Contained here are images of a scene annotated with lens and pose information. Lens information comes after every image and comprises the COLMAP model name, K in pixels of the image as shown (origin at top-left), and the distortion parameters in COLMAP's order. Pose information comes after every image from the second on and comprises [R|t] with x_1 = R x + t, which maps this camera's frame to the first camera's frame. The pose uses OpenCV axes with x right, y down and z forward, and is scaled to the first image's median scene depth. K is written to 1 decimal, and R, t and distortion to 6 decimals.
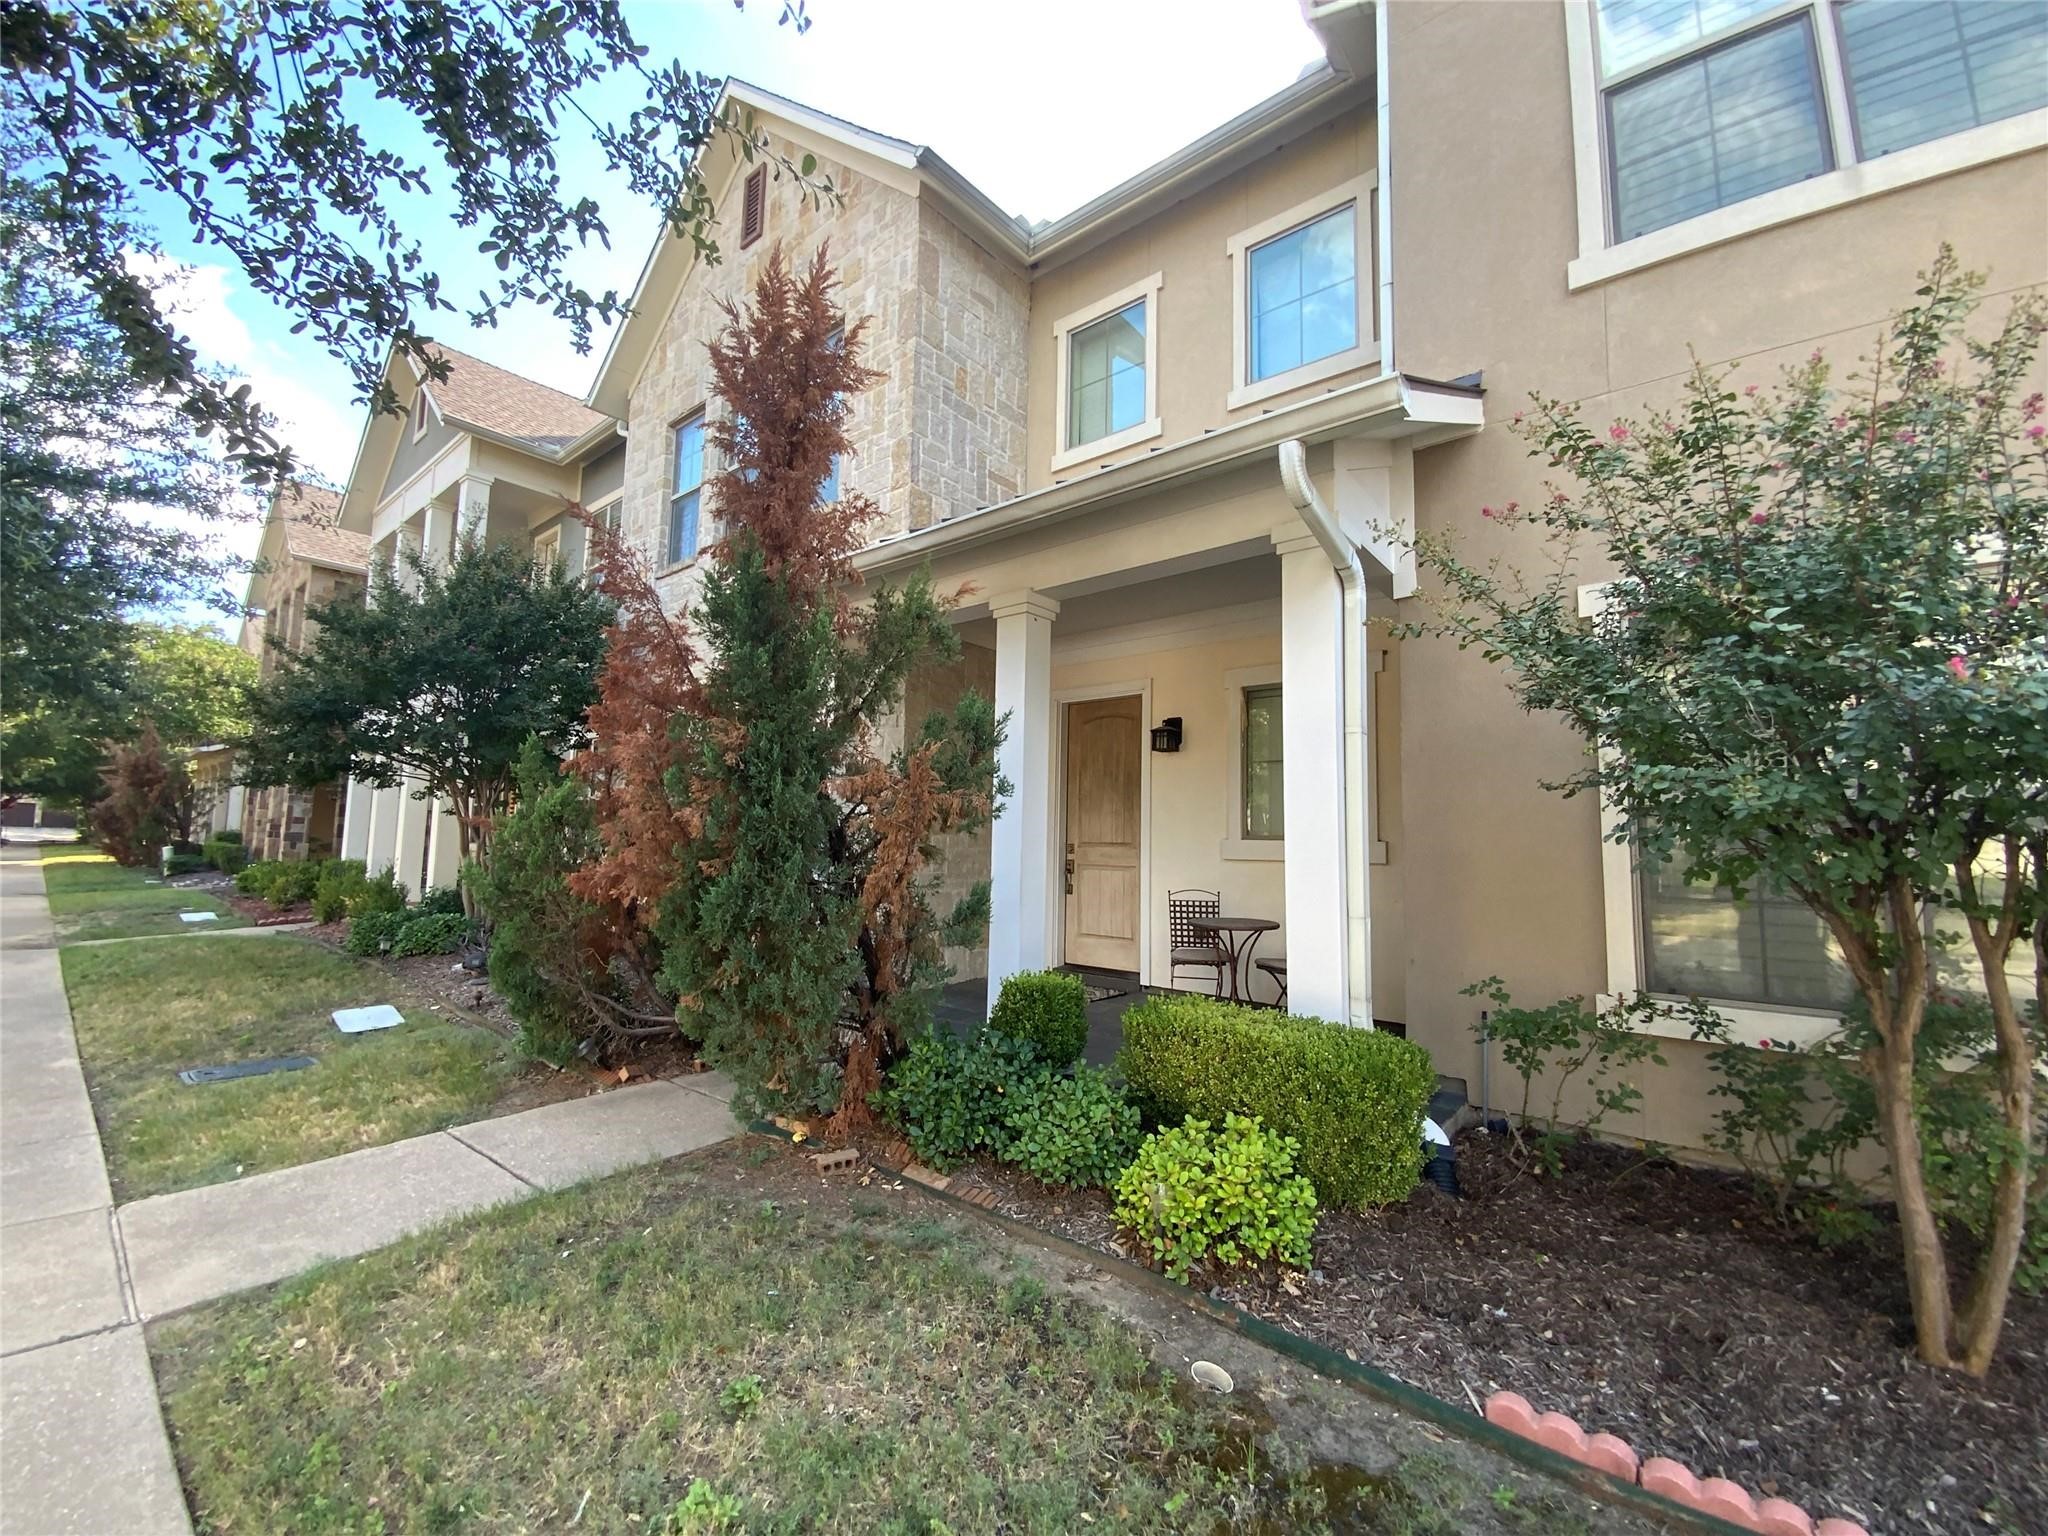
lens RADIAL K [[823.6, 0, 1024.0], [0, 823.6, 768.0], [0, 0, 1]] dist [0.024067, -0.015640]
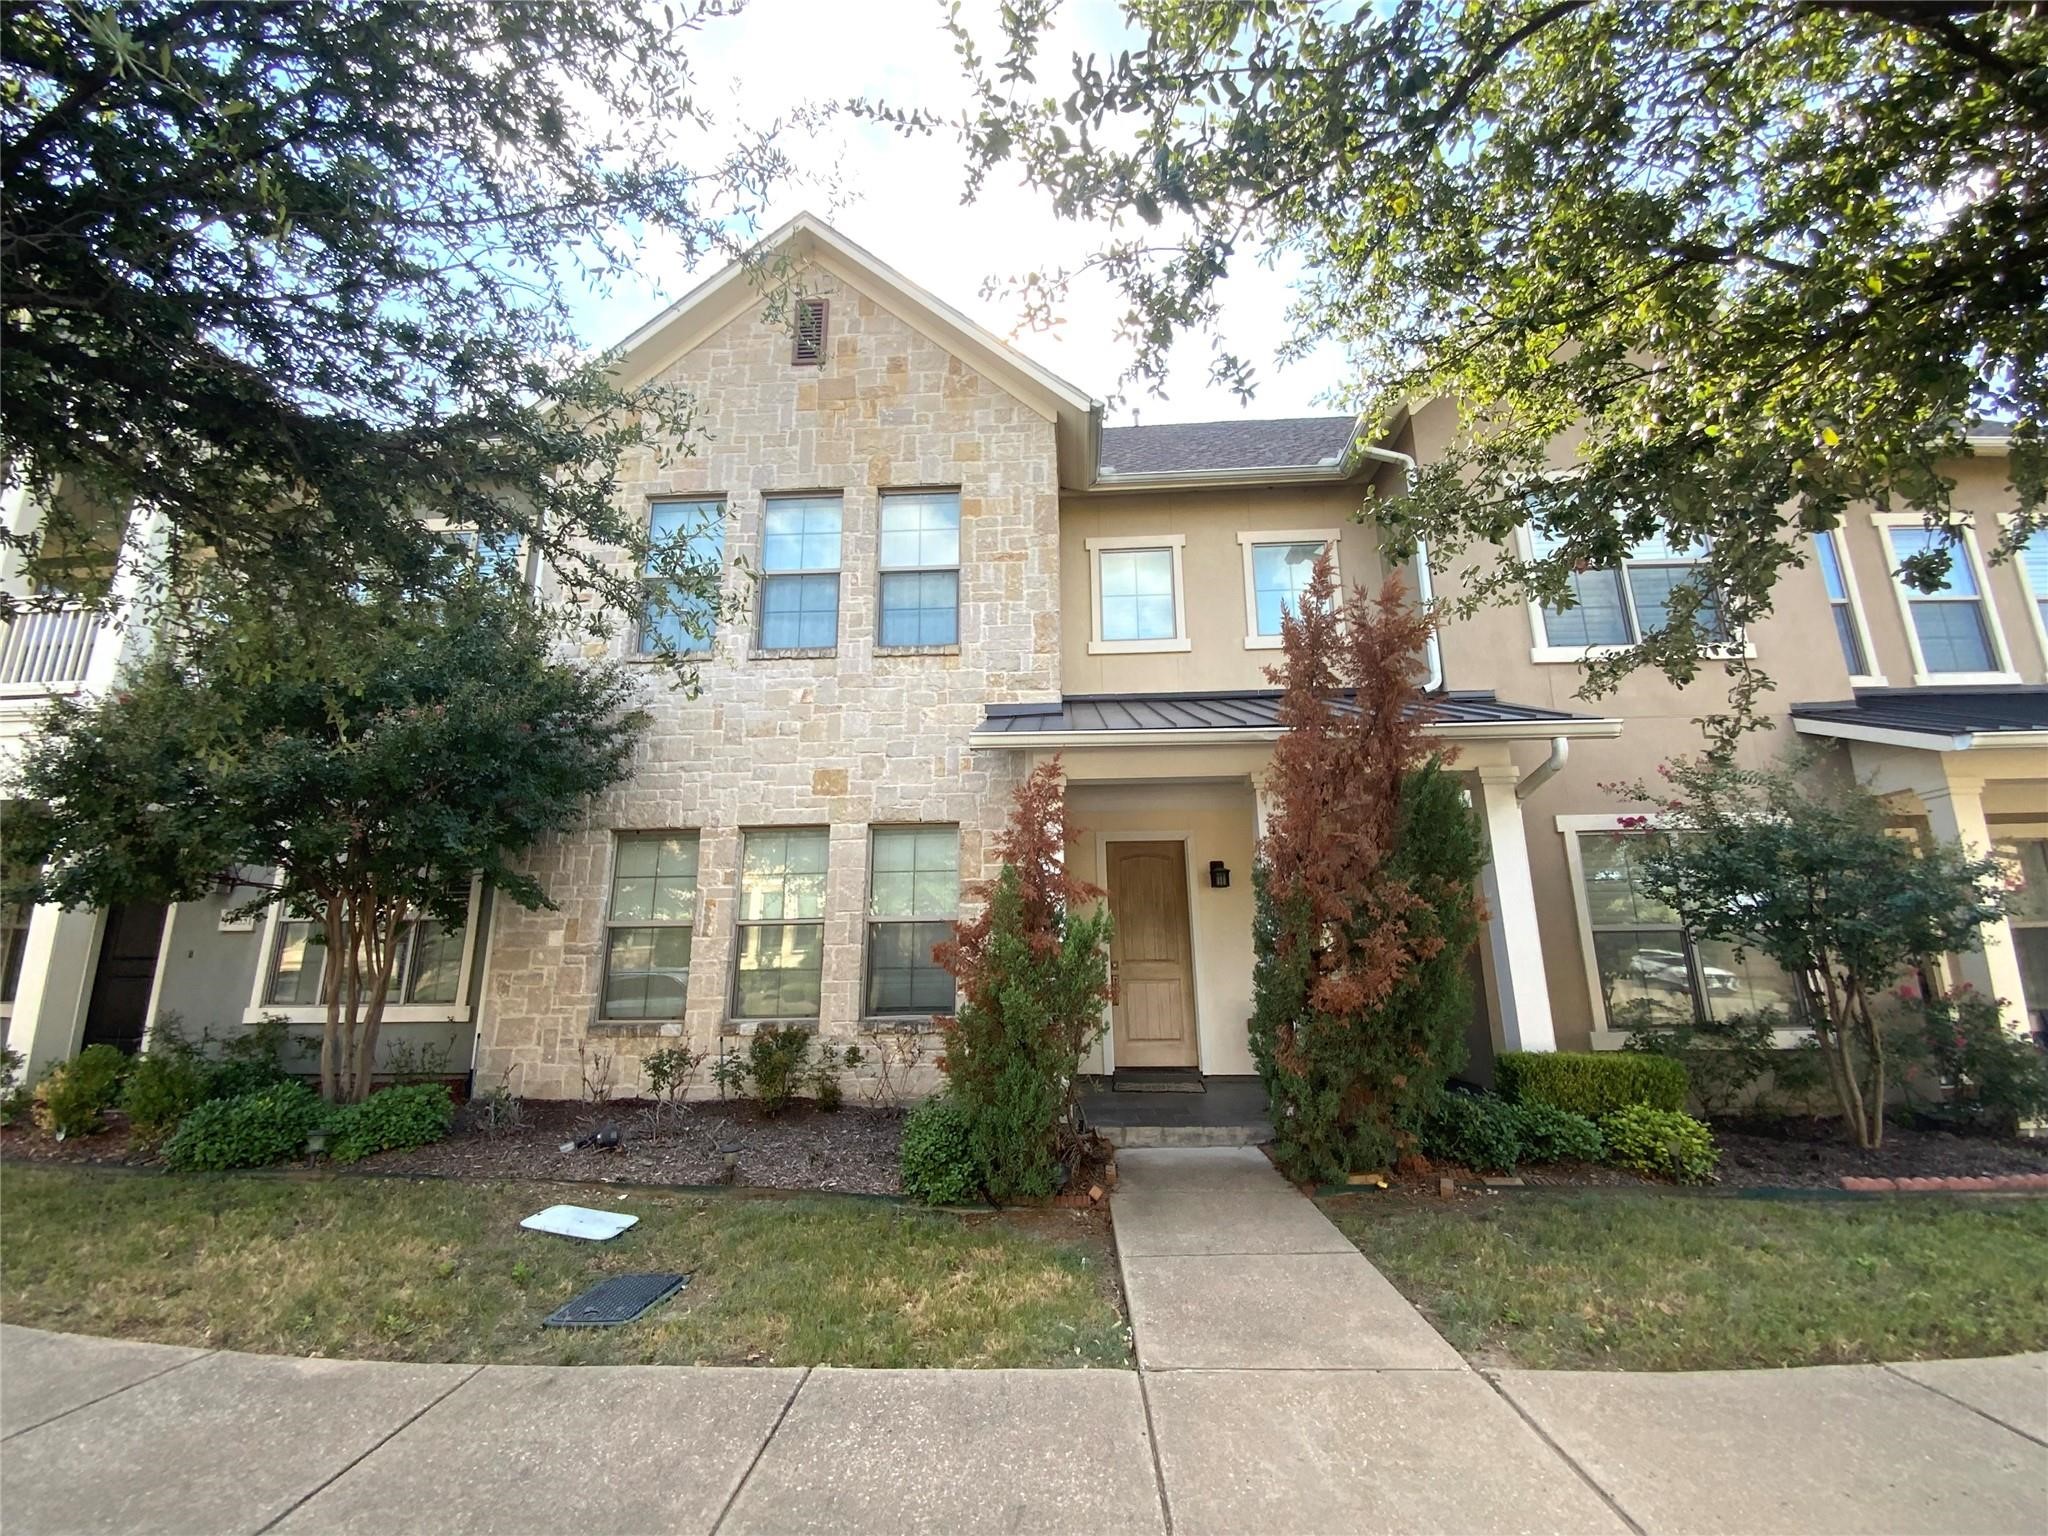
lens RADIAL K [[829.1, 0, 1024.0], [0, 829.1, 768.0], [0, 0, 1]] dist [-0.000462, -0.000179]
pose [[0.814791, 0.096202, 0.571718, -0.852779], [-0.027734, 0.991475, -0.127308, -0.030777], [-0.579091, 0.087873, 0.810513, 0.088499]]
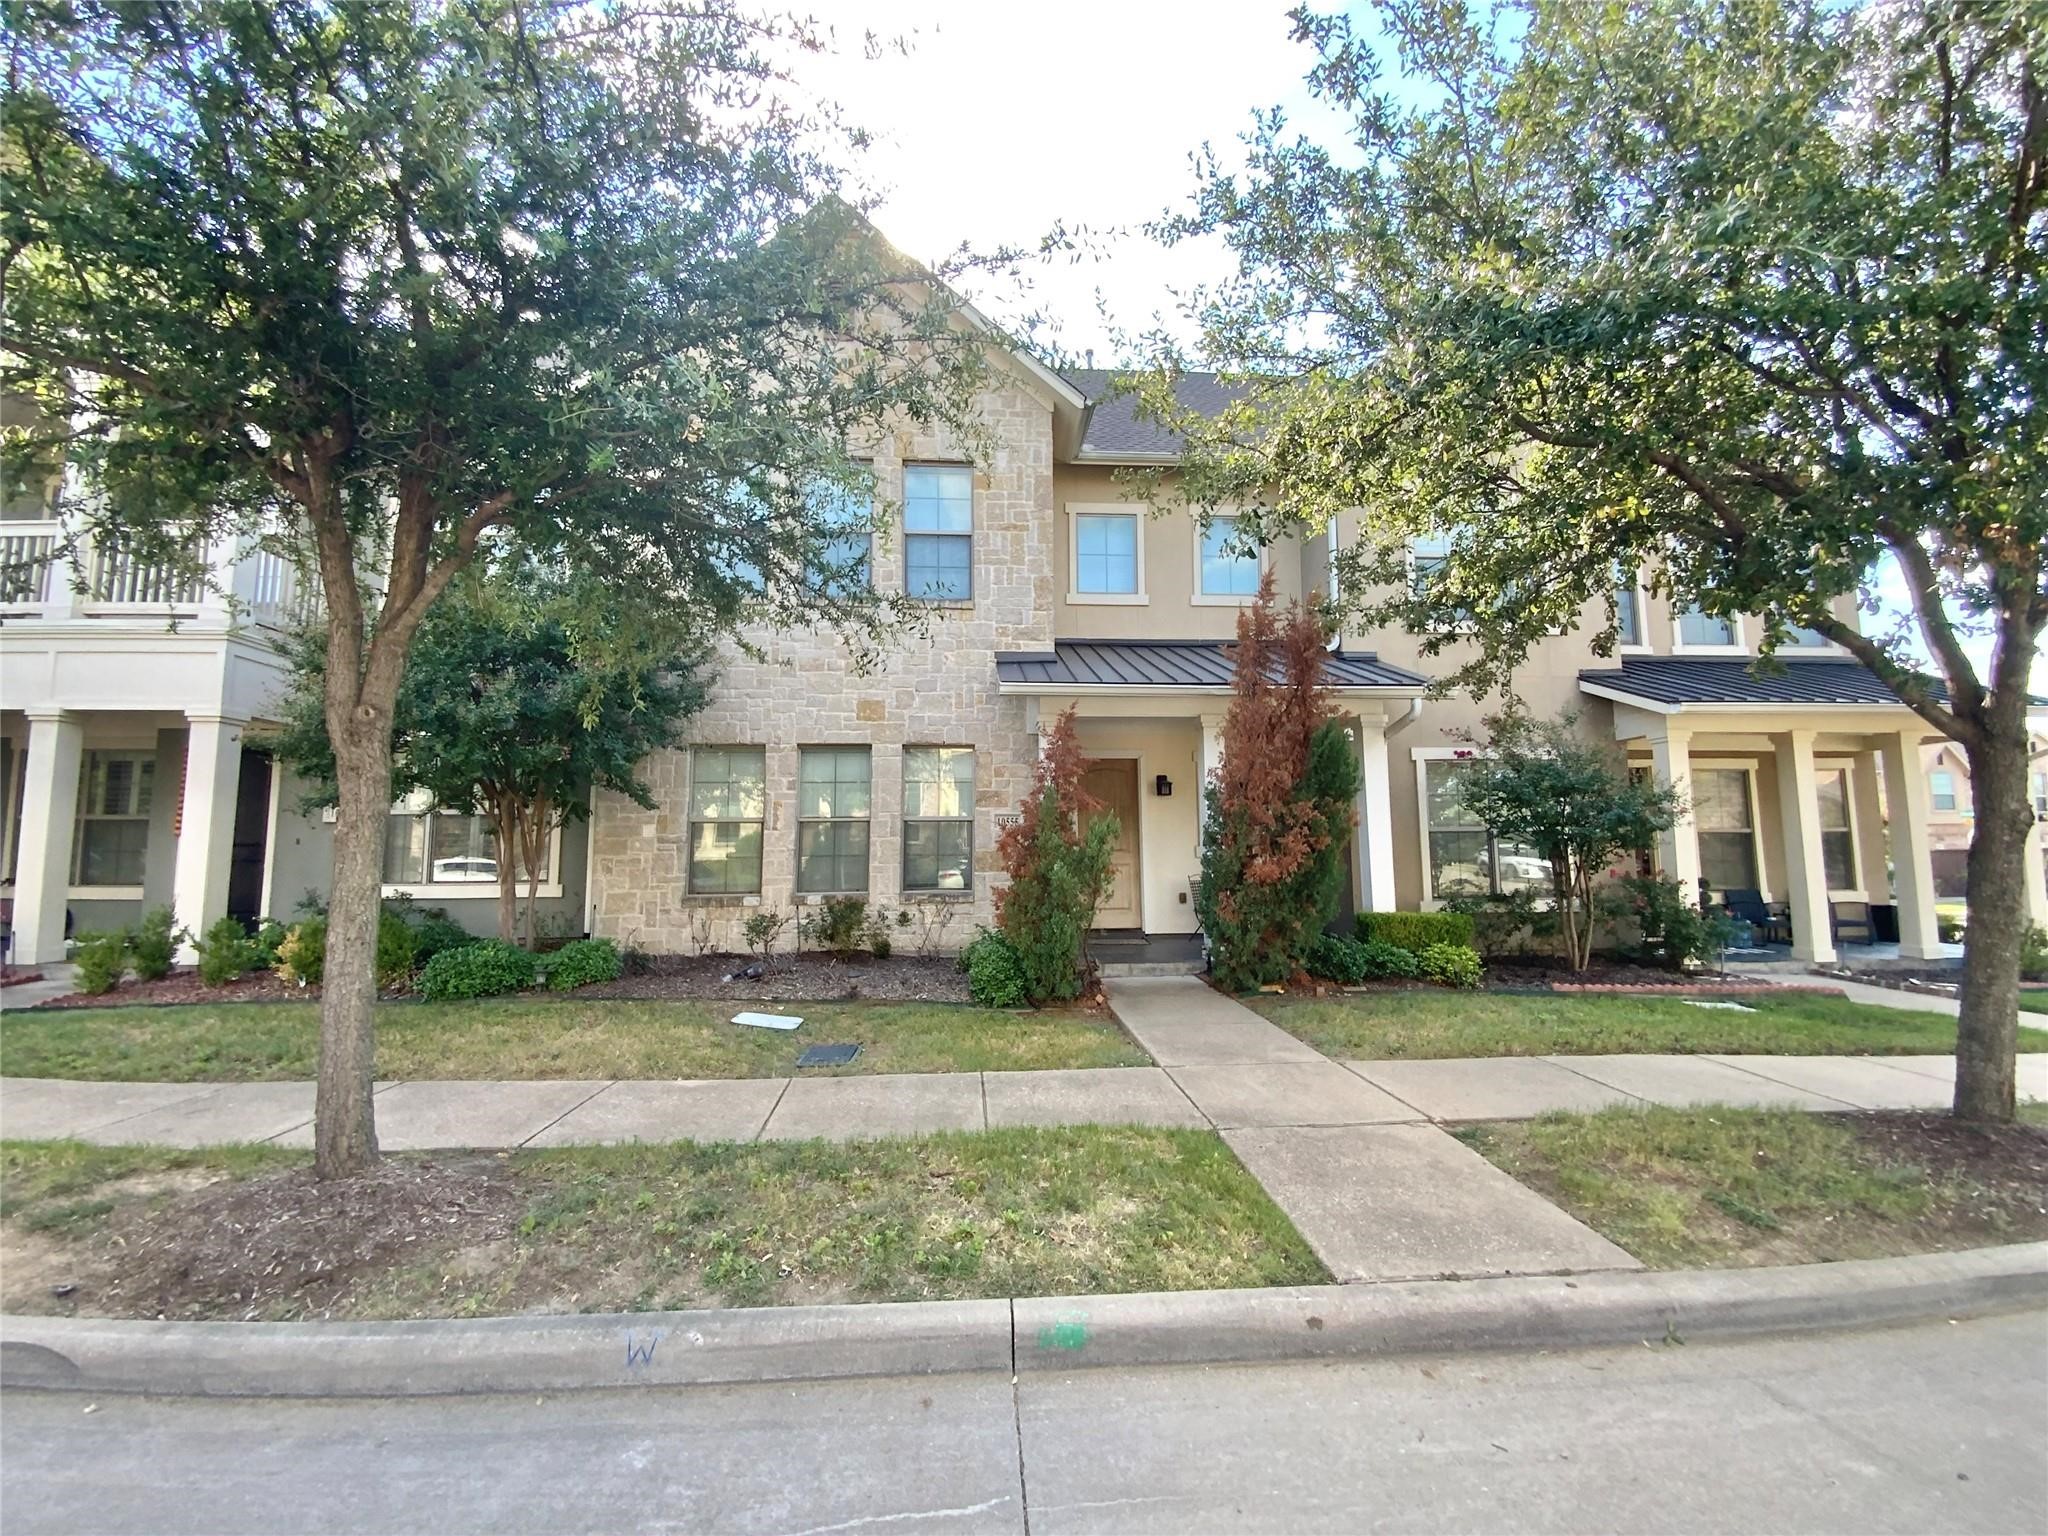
lens RADIAL K [[823.6, 0, 1024.0], [0, 823.6, 768.0], [0, 0, 1]] dist [0.024067, -0.015640]
pose [[0.739166, 0.034436, 0.672643, -1.182608], [-0.044085, 0.999024, -0.002700, -0.057814], [-0.672080, -0.027657, 0.739962, -0.067671]]
